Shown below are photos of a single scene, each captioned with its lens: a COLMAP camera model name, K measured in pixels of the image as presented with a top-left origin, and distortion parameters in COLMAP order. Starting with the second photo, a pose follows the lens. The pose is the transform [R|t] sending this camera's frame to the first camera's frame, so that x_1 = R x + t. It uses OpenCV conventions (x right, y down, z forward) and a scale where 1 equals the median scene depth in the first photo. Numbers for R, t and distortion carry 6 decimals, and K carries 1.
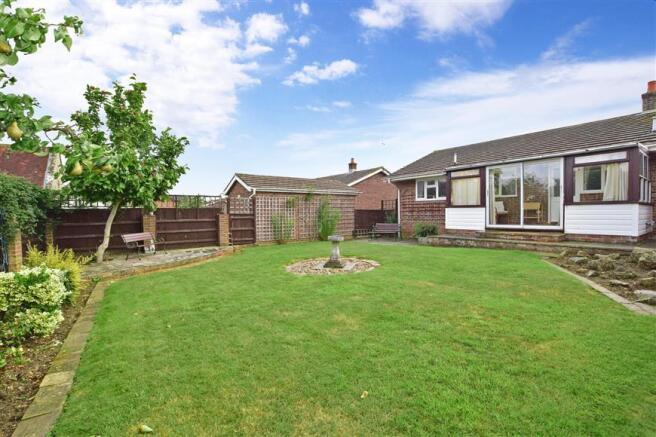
lens RADIAL K [[290.0, 0, 328.0], [0, 290.0, 218.5], [0, 0, 1]] dist [-0.015773, 0.000076]
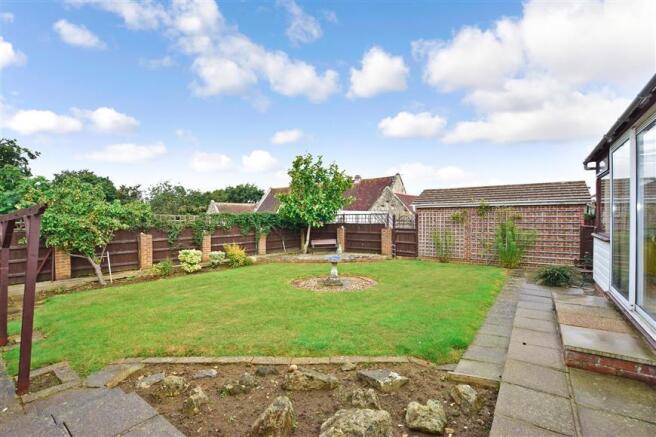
lens RADIAL K [[290.0, 0, 328.0], [0, 290.0, 218.5], [0, 0, 1]] dist [-0.015773, 0.000076]
pose [[0.268478, 0.027030, -0.962906, 0.698508], [-0.005112, 0.999632, 0.026636, -0.083946], [0.963272, -0.002229, 0.268517, 0.420479]]
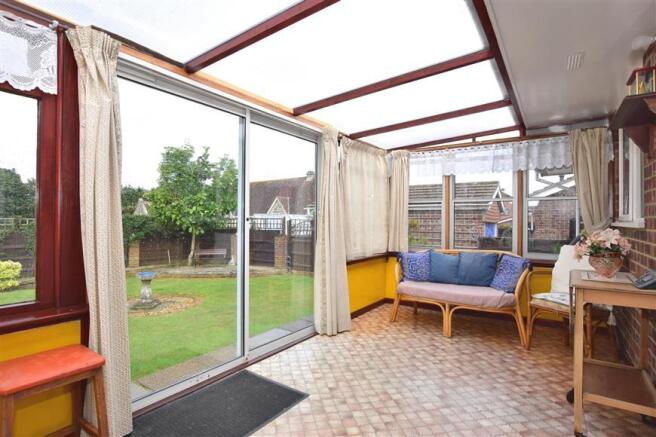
lens RADIAL K [[342.1, 0, 328.0], [0, 342.1, 218.5], [0, 0, 1]] dist [0.001295, 0.000184]
pose [[0.289035, 0.021626, -0.957074, 0.771157], [-0.014817, 0.999726, 0.018115, -0.095723], [0.957204, 0.008945, 0.289276, 0.774998]]
